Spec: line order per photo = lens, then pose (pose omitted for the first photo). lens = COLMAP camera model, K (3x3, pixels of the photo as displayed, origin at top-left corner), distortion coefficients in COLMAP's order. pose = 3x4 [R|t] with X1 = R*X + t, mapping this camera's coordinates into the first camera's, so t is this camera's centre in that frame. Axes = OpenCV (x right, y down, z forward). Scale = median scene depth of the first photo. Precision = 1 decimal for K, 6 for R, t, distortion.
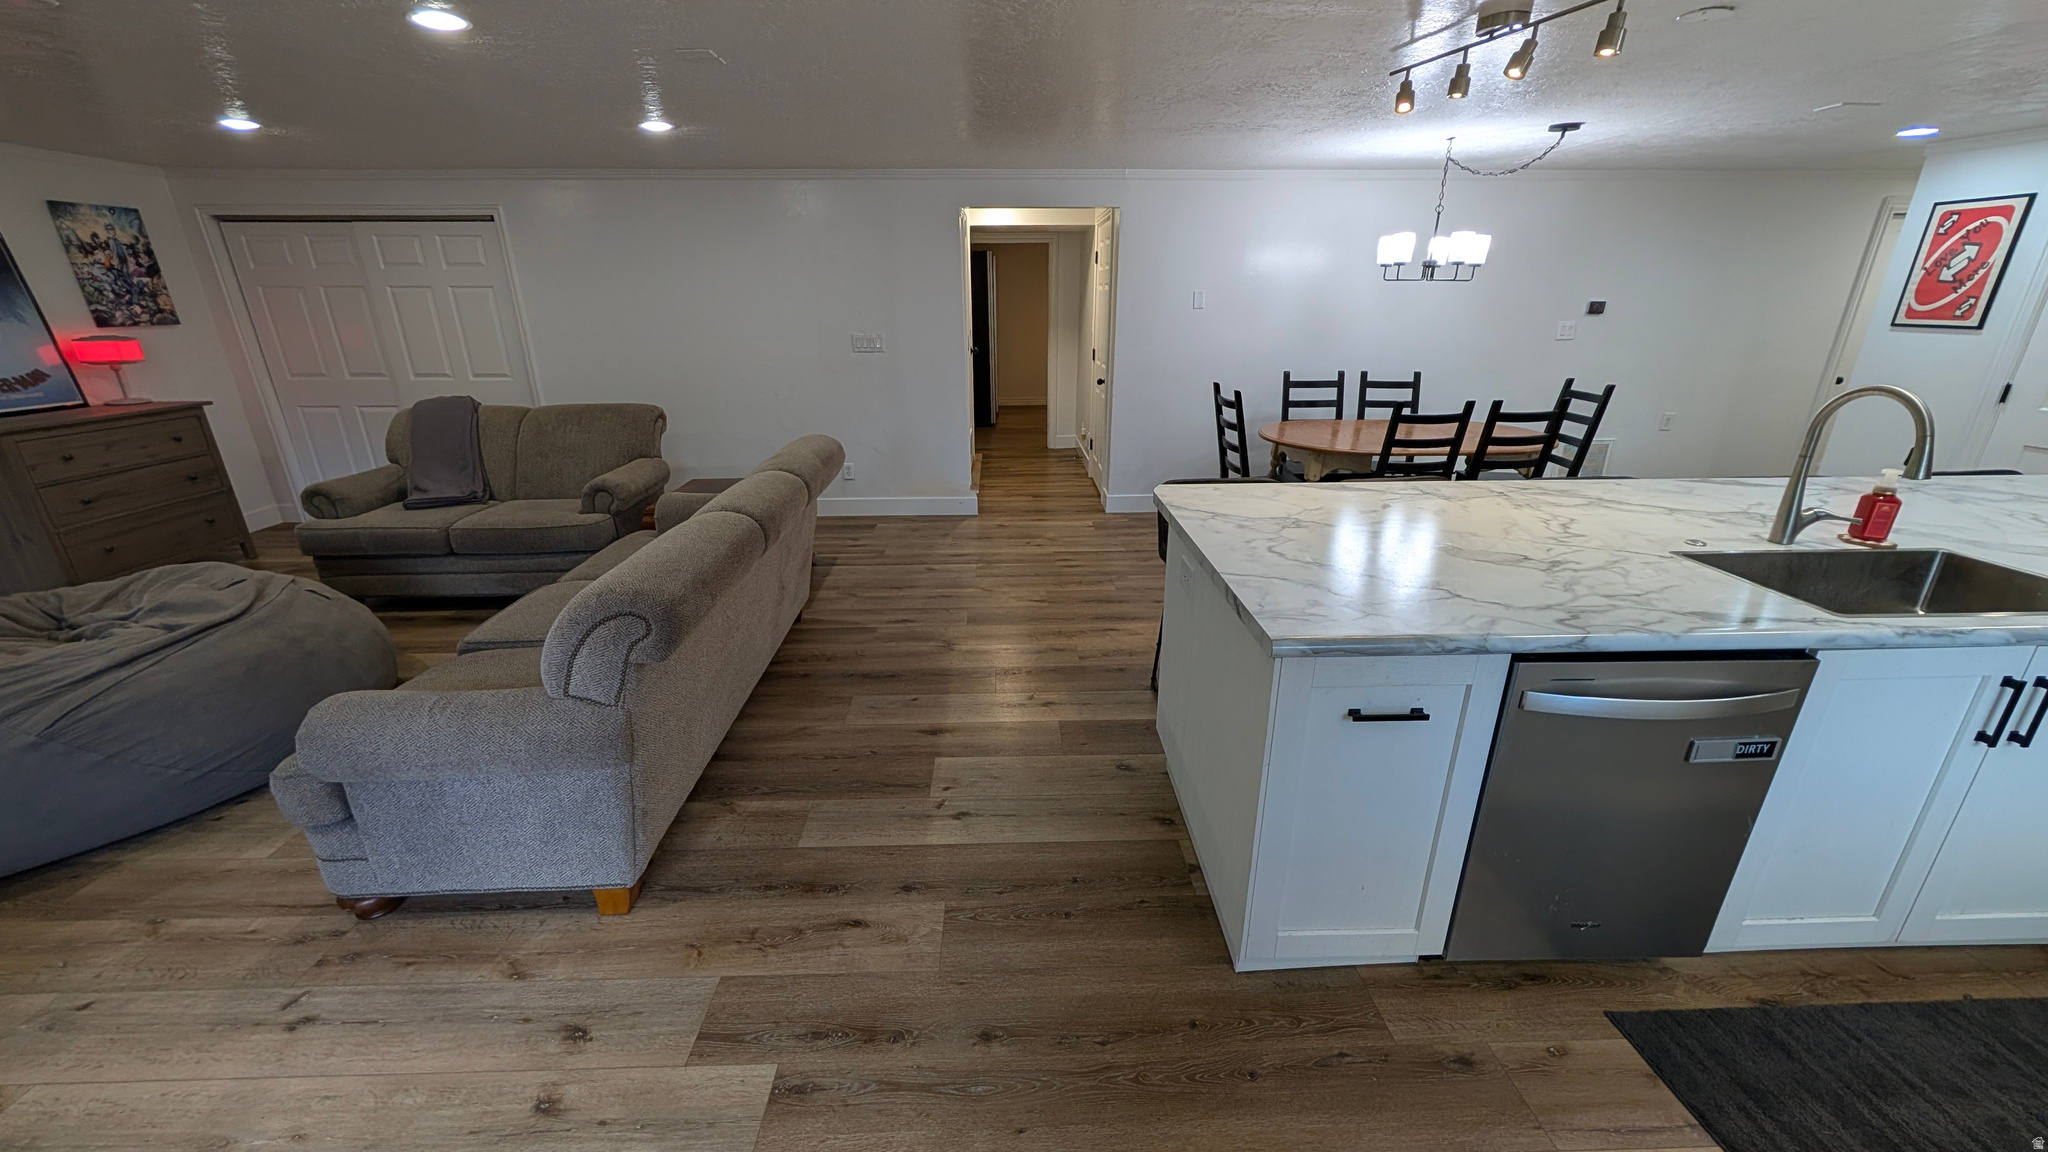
lens RADIAL K [[773.0, 0, 1024.0], [0, 773.0, 576.0], [0, 0, 1]] dist [0.000276, 0.000305]
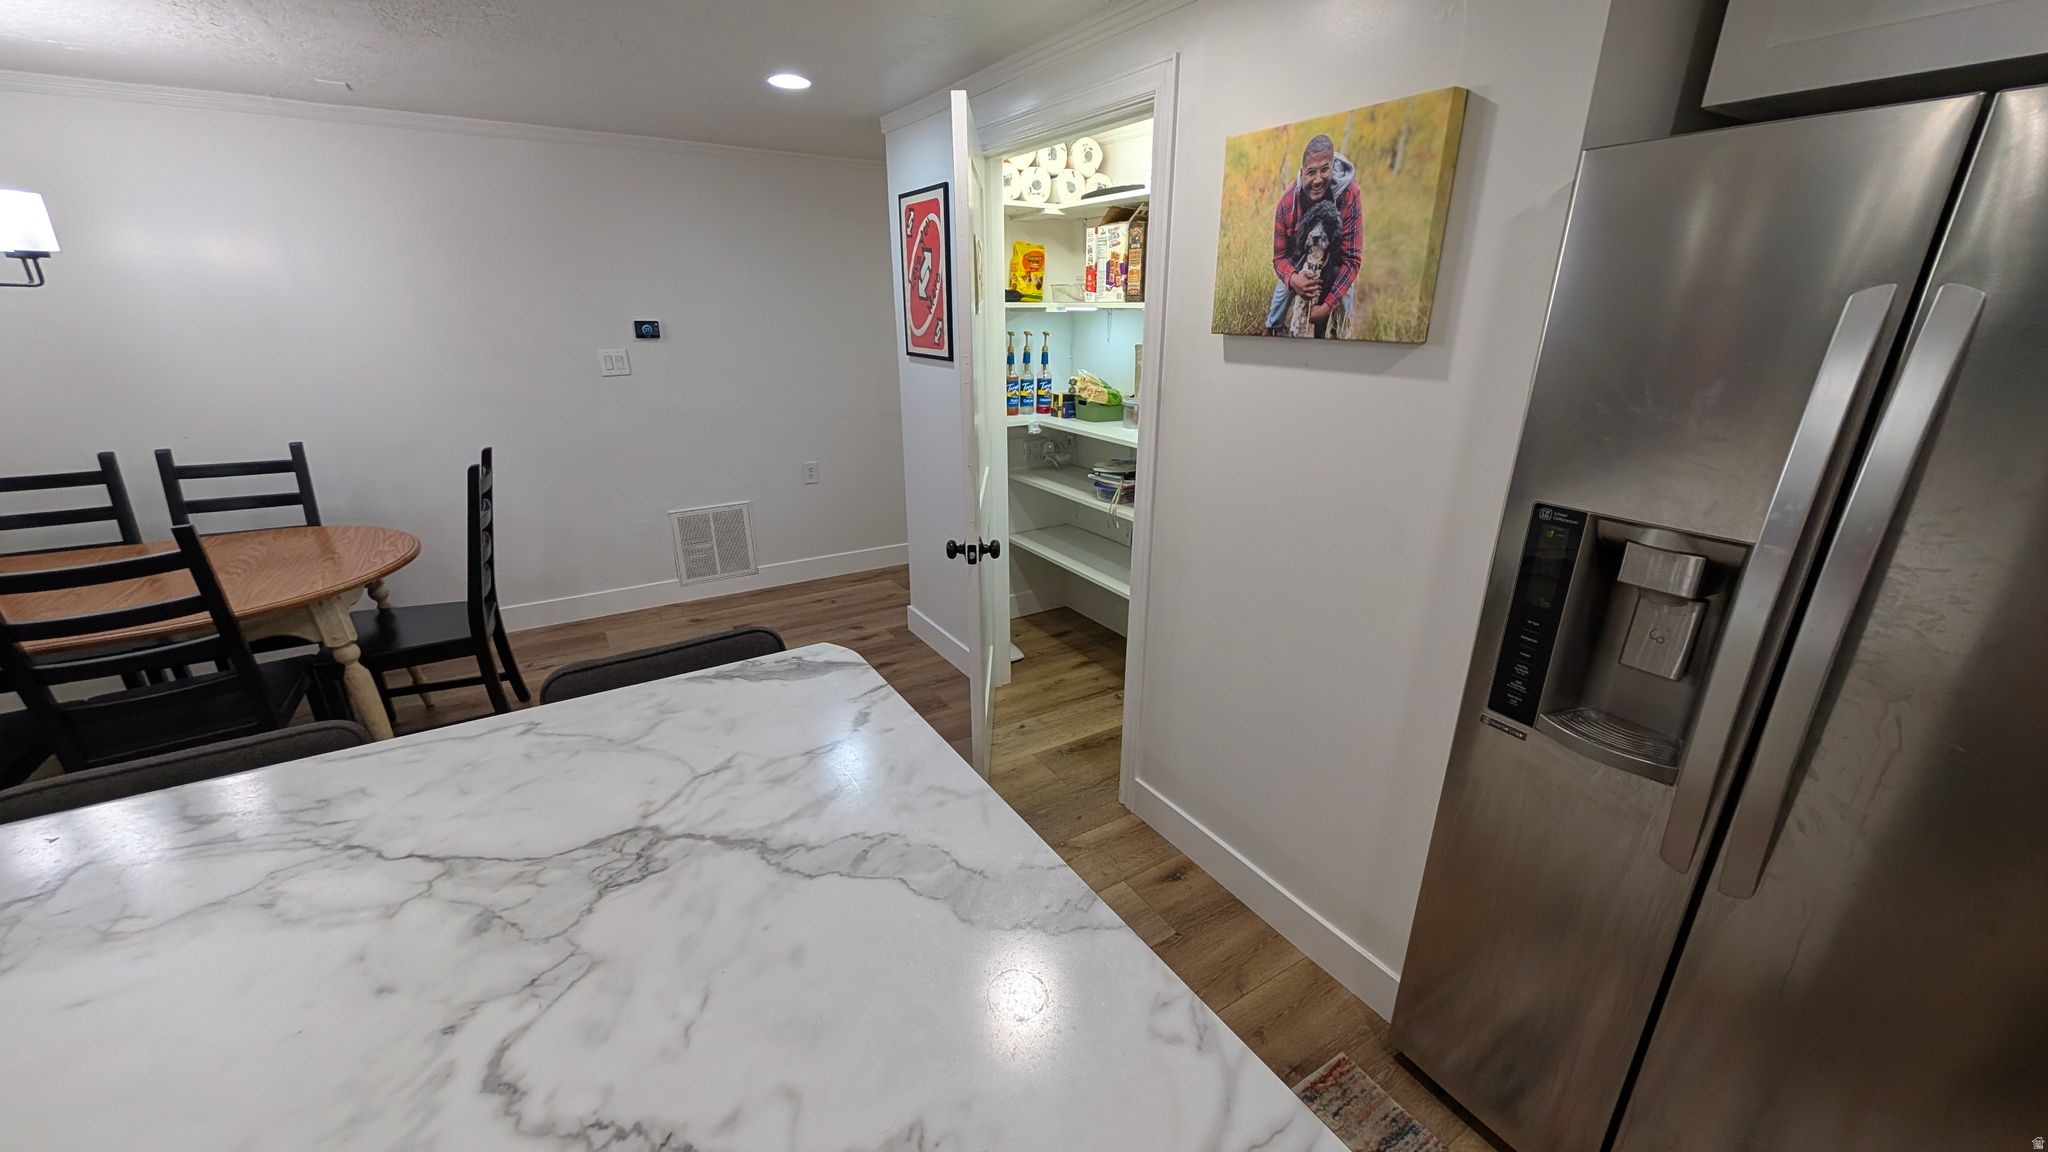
lens RADIAL K [[773.0, 0, 1024.0], [0, 773.0, 576.0], [0, 0, 1]] dist [0.000276, 0.000305]
pose [[0.864690, -0.160533, 0.475963, 0.894879], [0.165466, 0.985701, 0.031851, -0.121623], [-0.474270, 0.051214, 0.878889, 0.304875]]
